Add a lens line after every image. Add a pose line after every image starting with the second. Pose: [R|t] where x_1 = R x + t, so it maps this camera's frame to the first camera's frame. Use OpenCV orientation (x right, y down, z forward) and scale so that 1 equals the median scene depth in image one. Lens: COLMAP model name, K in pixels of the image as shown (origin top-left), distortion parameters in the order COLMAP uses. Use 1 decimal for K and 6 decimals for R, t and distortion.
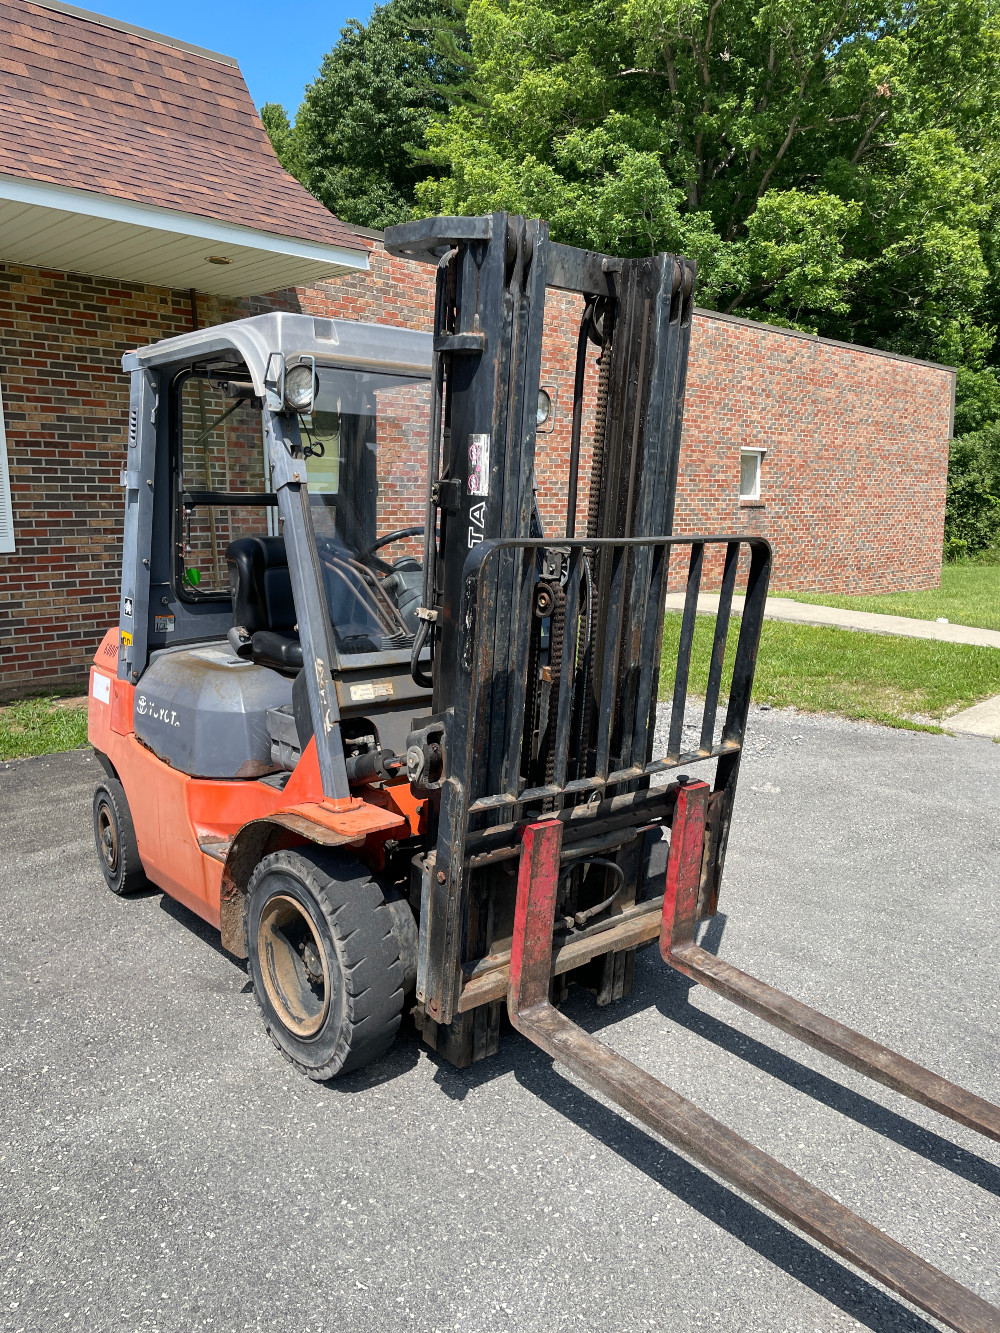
lens RADIAL K [[1009.8, 0, 499.9], [0, 1009.8, 661.3], [0, 0, 1]] dist [0.082592, -0.114561]
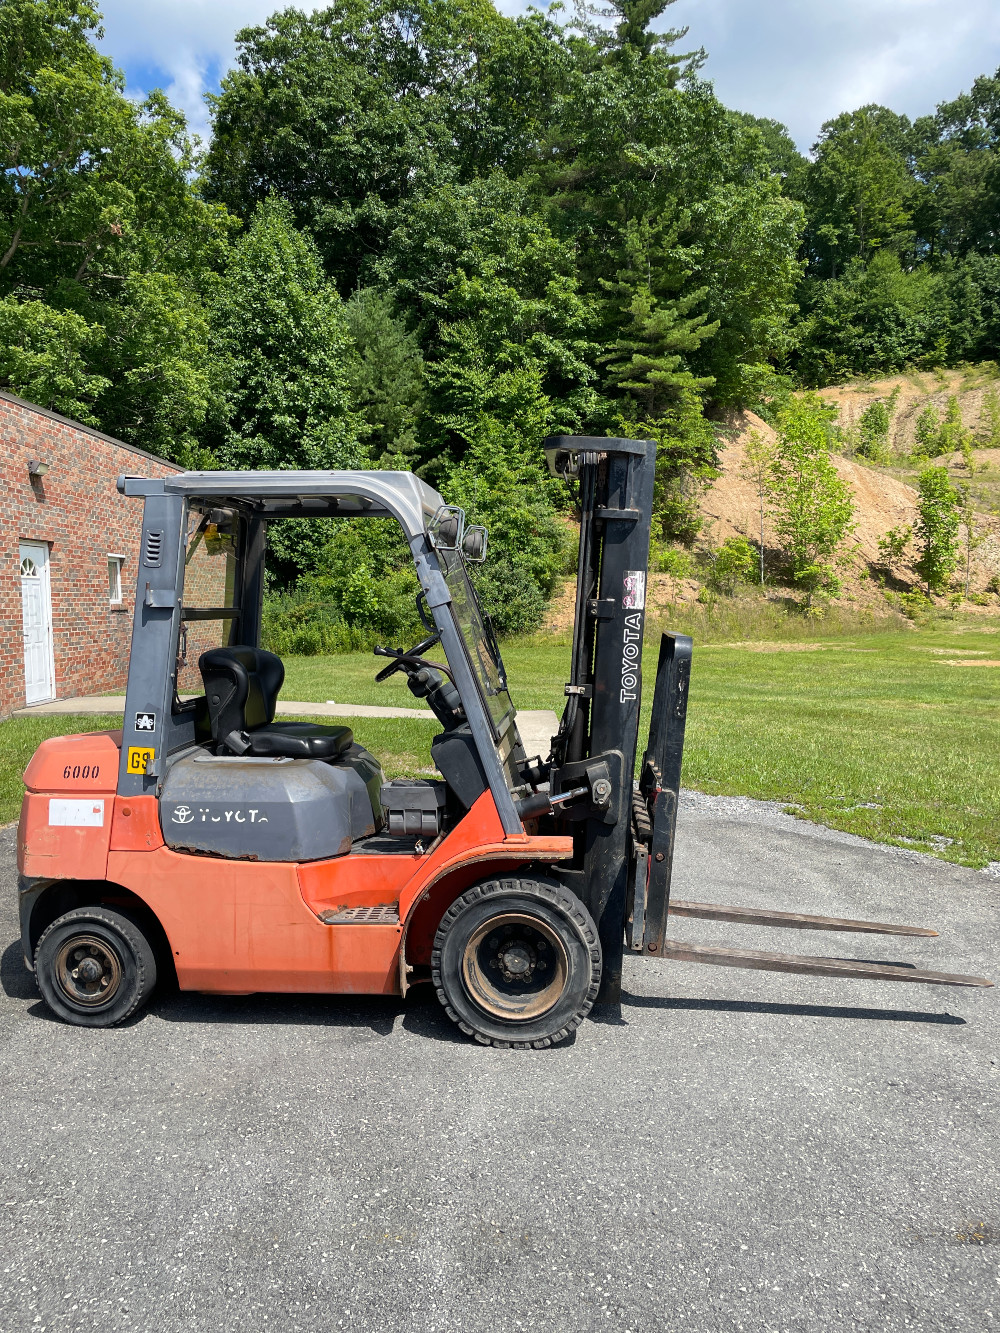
lens RADIAL K [[1009.8, 0, 499.9], [0, 1009.8, 661.3], [0, 0, 1]] dist [0.082592, -0.114561]
pose [[0.705425, -0.051258, 0.706929, -0.216250], [0.120085, 0.991606, -0.047930, -0.005803], [-0.698538, 0.118703, 0.705659, 0.009186]]
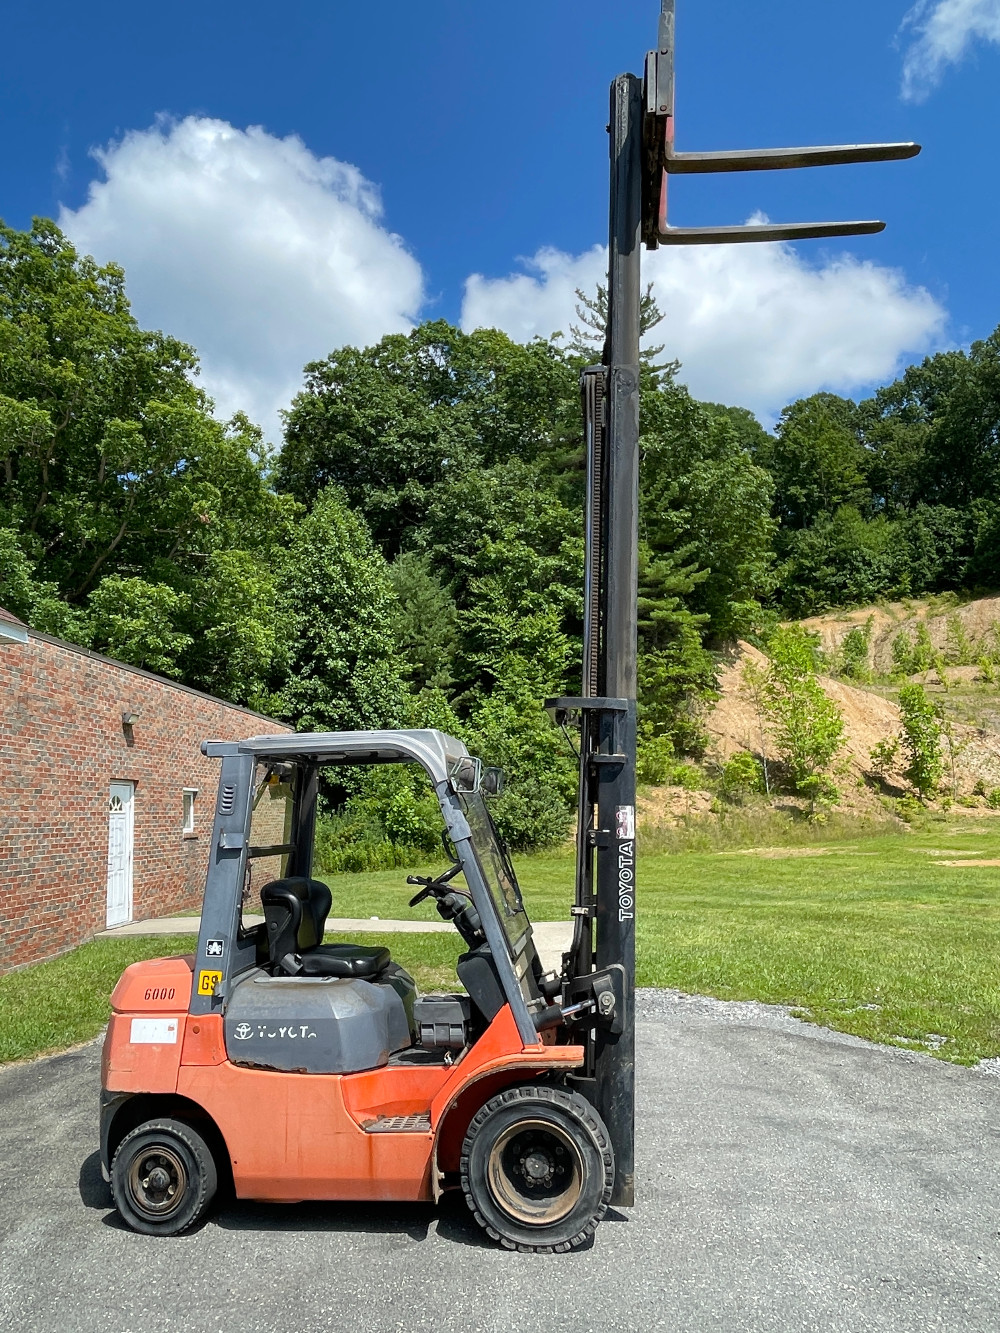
lens RADIAL K [[920.5, 0, 493.5], [0, 920.5, 657.0], [0, 0, 1]] dist [-0.005906, 0.000904]
pose [[0.733413, 0.084199, 0.674549, -0.229919], [0.144854, 0.950152, -0.276095, -0.008594], [-0.664171, 0.300203, 0.684657, -0.014122]]
